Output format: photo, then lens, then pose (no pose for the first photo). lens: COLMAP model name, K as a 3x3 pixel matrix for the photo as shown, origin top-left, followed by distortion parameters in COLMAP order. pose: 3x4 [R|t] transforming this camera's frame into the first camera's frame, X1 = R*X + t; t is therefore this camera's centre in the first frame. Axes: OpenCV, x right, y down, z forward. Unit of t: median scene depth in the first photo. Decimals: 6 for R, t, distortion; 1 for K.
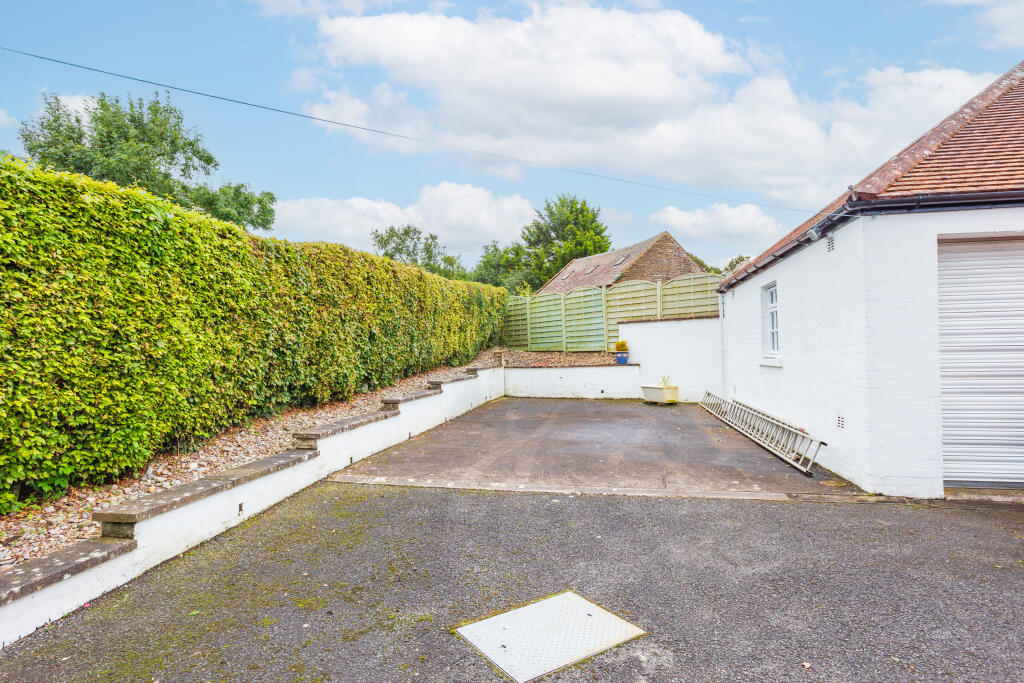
lens RADIAL K [[583.6, 0, 512.0], [0, 583.6, 341.5], [0, 0, 1]] dist [0.022842, 0.001382]
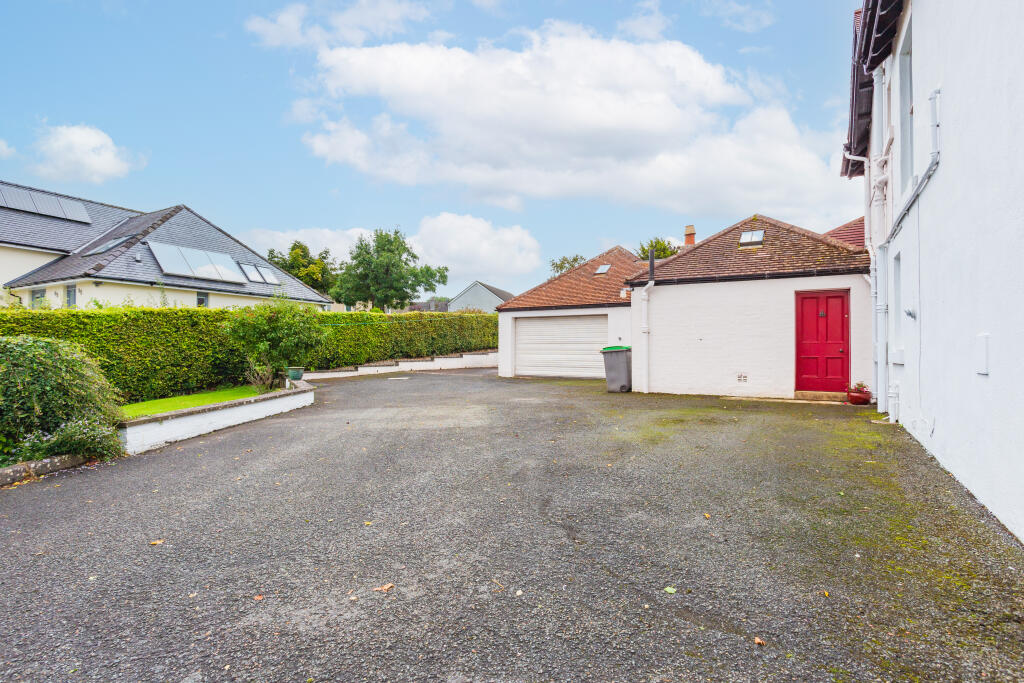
lens RADIAL K [[497.2, 0, 512.0], [0, 497.2, 341.5], [0, 0, 1]] dist [0.000449, 0.000431]
pose [[0.929024, 0.009525, -0.369896, 0.522902], [-0.008214, 0.999953, 0.005118, -0.004033], [0.369927, -0.001716, 0.929059, -0.611344]]
